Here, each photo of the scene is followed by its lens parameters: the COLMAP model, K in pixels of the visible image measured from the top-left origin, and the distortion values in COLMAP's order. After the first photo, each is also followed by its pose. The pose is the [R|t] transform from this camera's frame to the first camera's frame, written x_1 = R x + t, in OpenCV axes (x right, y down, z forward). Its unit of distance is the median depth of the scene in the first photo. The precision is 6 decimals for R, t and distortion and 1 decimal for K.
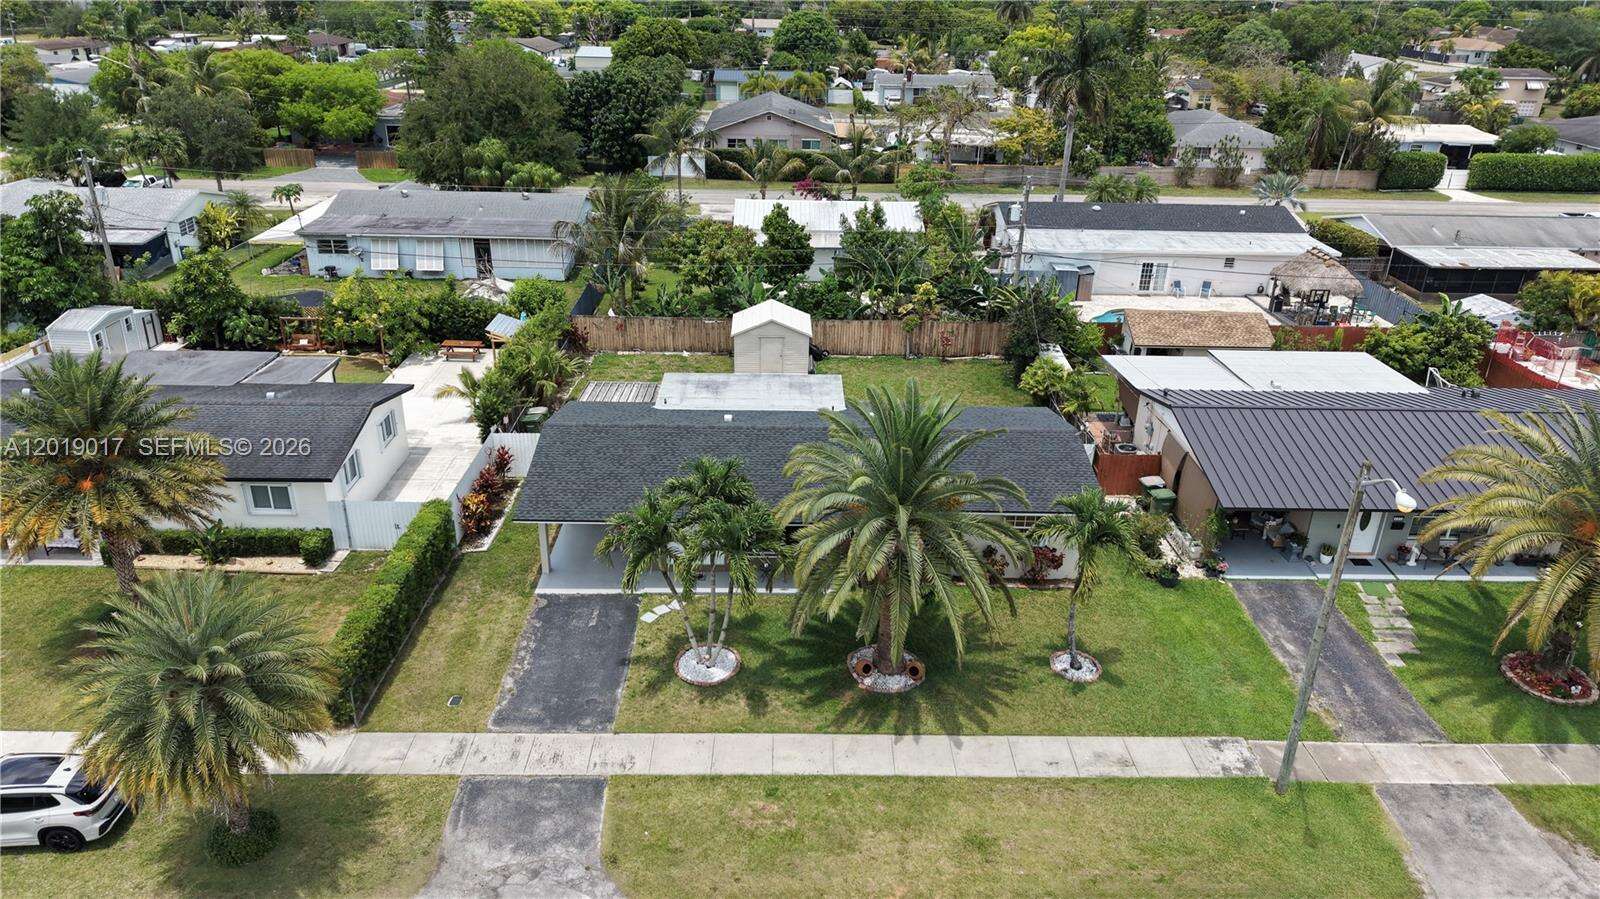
lens RADIAL K [[1076.4, 0, 804.1], [0, 1076.4, 440.0], [0, 0, 1]] dist [0.002772, -0.000907]
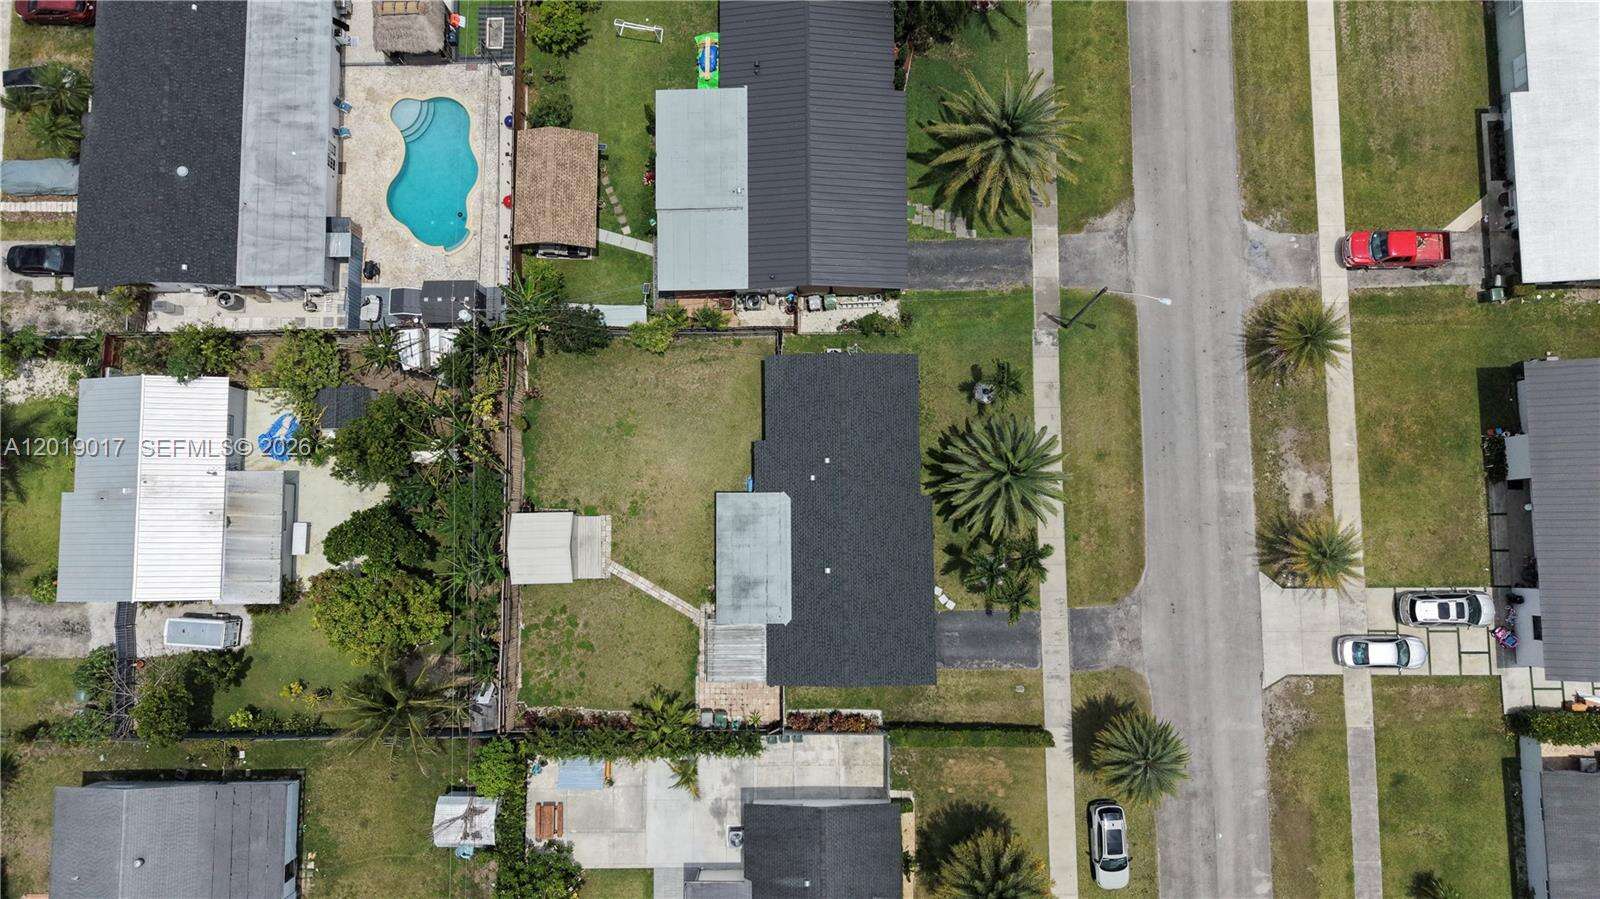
lens RADIAL K [[1069.4, 0, 800.0], [0, 1069.4, 449.5], [0, 0, 1]] dist [0.038679, -0.040563]
pose [[0.009346, -0.997563, 0.069144, -0.002383], [0.411163, 0.066865, 0.909106, -1.760237], [-0.911514, 0.019933, 0.410786, 0.477444]]
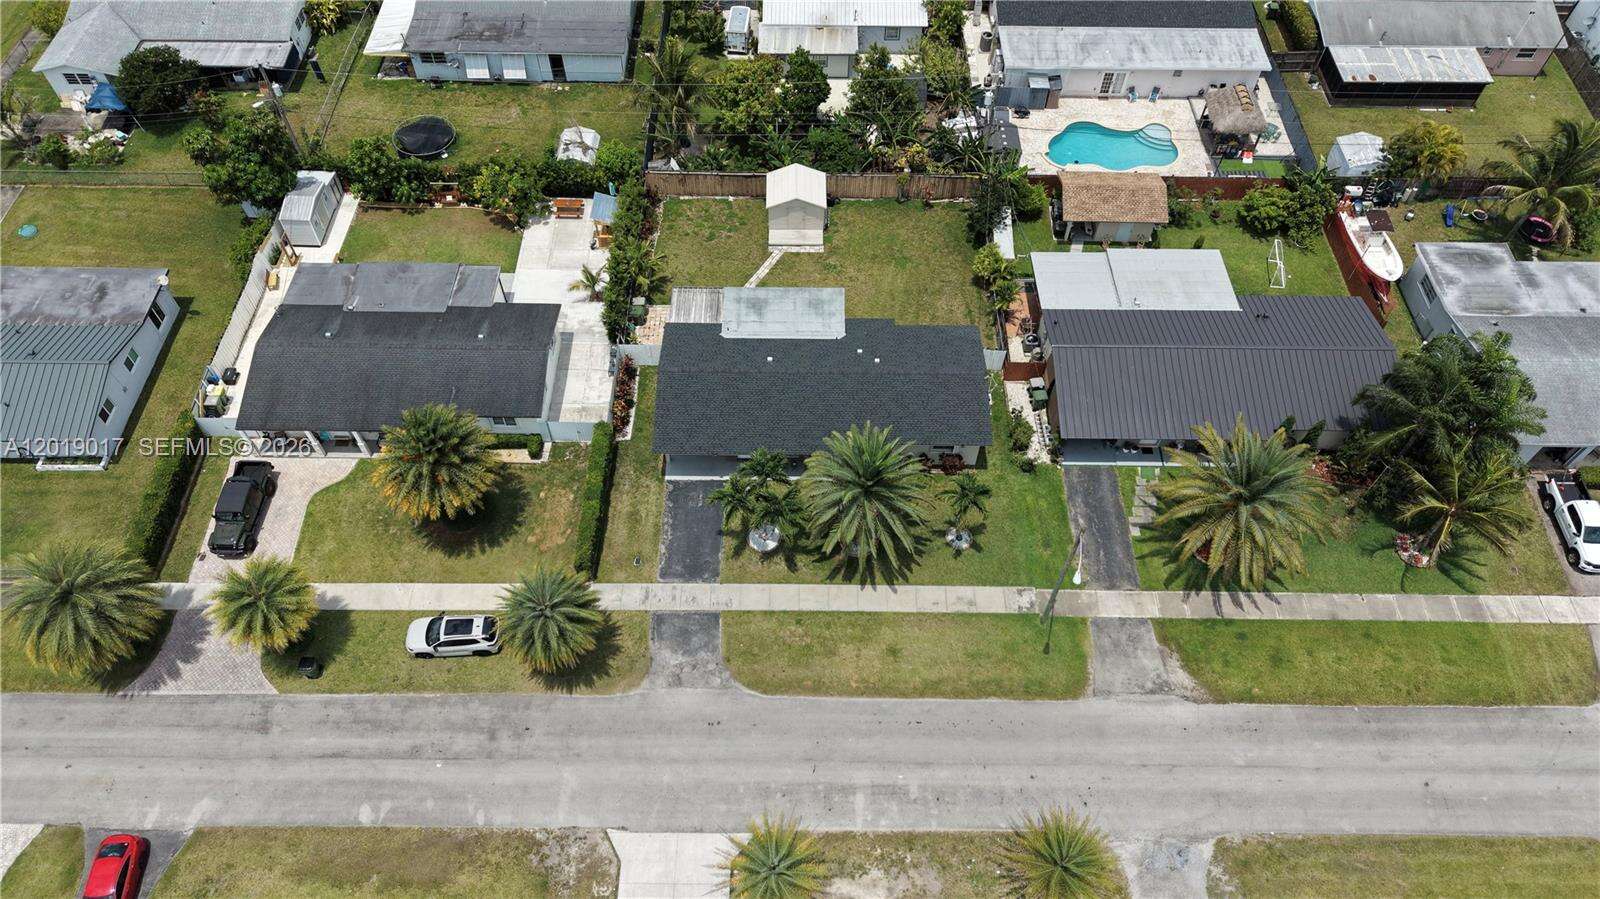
lens RADIAL K [[1069.4, 0, 800.0], [0, 1069.4, 449.5], [0, 0, 1]] dist [0.038679, -0.040563]
pose [[0.999697, 0.011439, -0.021787, 0.012174], [0.001097, 0.863777, 0.503874, -0.852327], [0.024583, -0.503745, 0.863502, -0.536367]]
